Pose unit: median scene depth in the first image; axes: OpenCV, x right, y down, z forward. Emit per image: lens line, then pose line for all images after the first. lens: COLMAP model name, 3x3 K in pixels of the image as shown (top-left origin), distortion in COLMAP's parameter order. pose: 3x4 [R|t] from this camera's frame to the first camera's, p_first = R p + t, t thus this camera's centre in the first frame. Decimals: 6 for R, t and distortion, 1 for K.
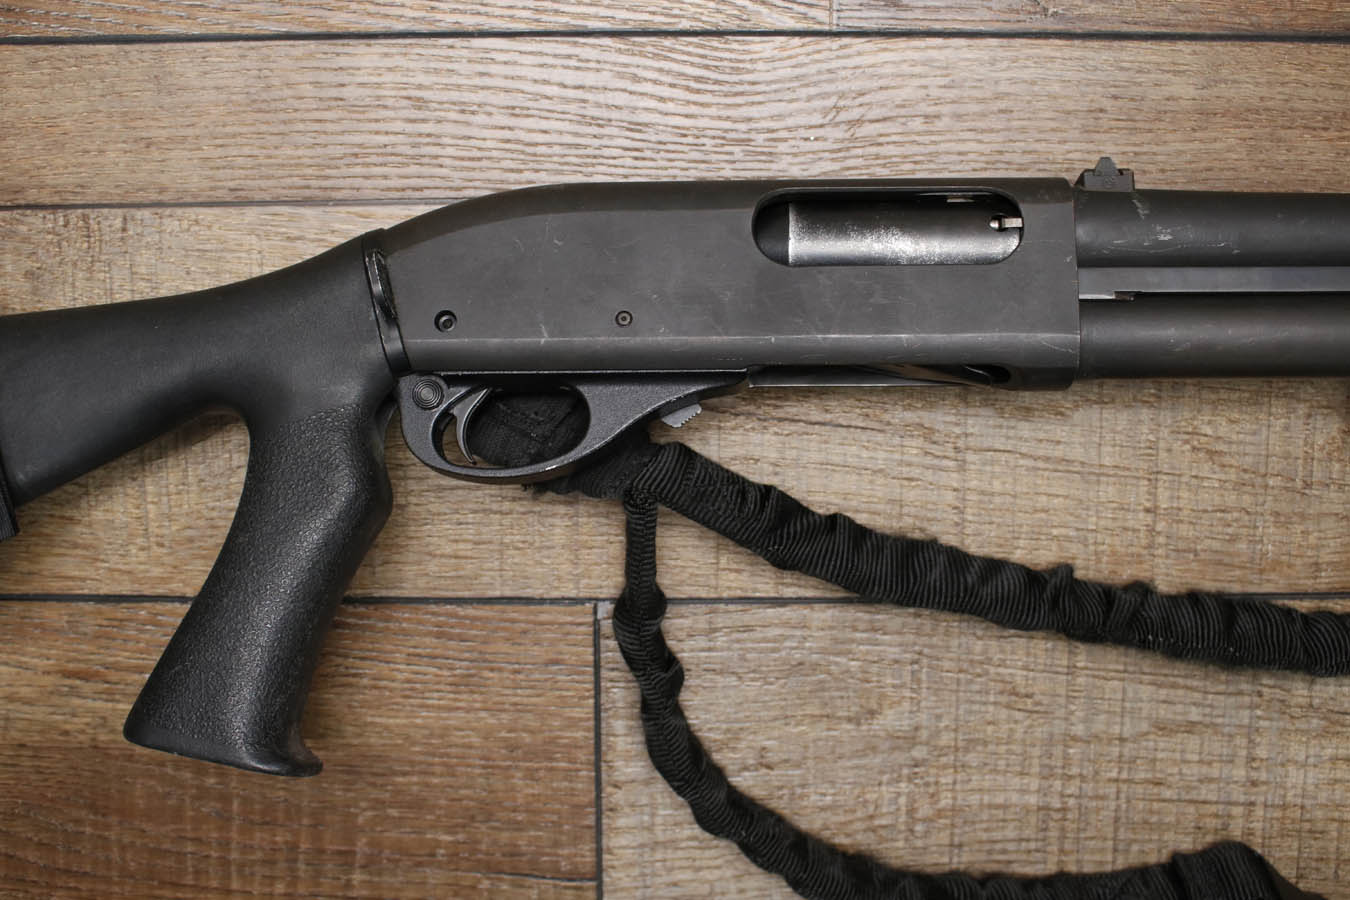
lens RADIAL K [[1365.6, 0, 666.0], [0, 1365.6, 453.1], [0, 0, 1]] dist [-0.129904, 0.139432]
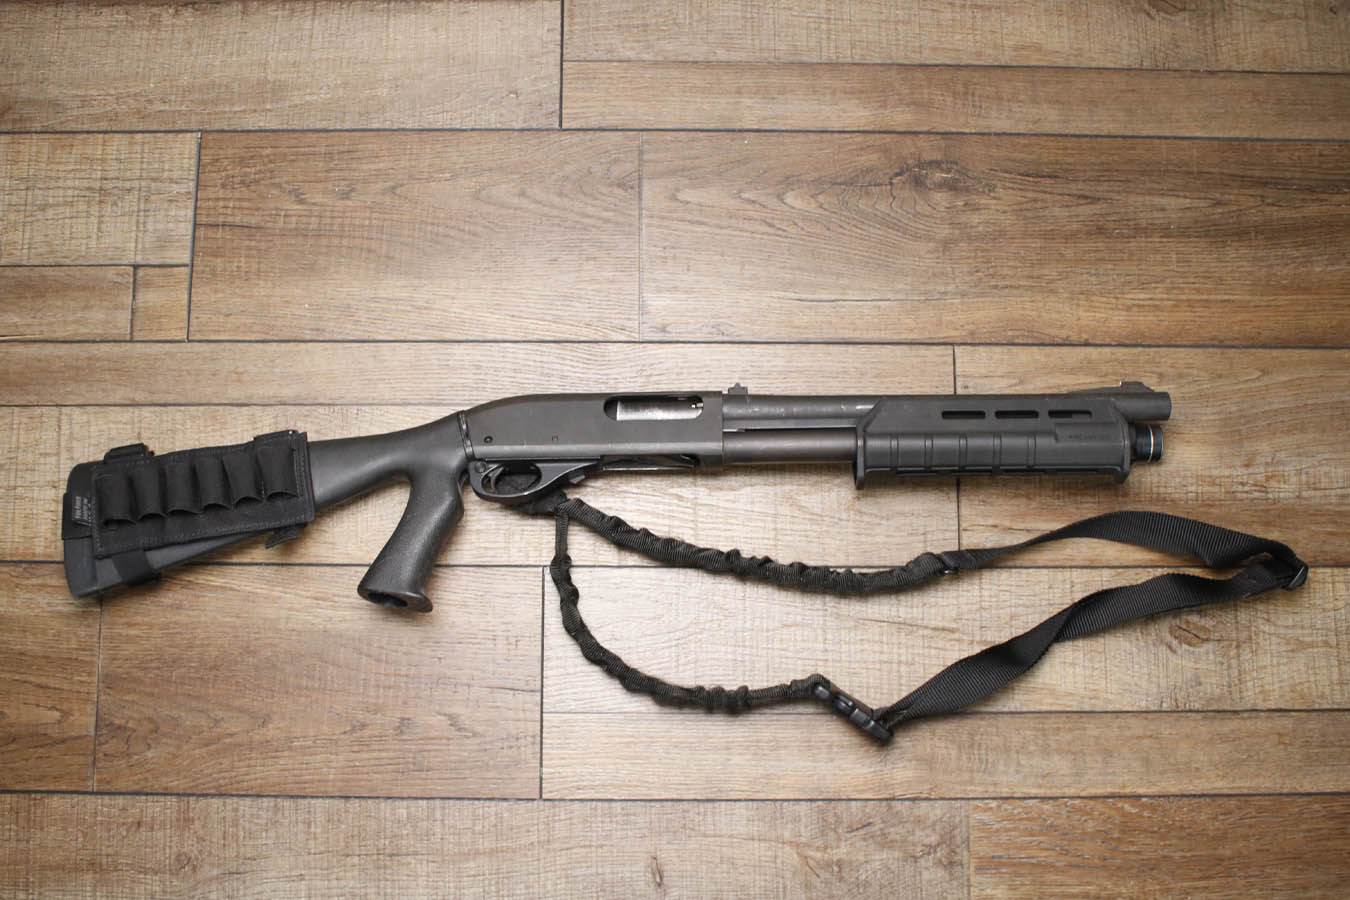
lens RADIAL K [[1365.6, 0, 666.0], [0, 1365.6, 453.1], [0, 0, 1]] dist [-0.129904, 0.139432]
pose [[0.999846, 0.006837, 0.016188, 0.130630], [-0.002152, 0.961918, -0.273328, 0.597945], [-0.017441, 0.273251, 0.961785, -1.432875]]
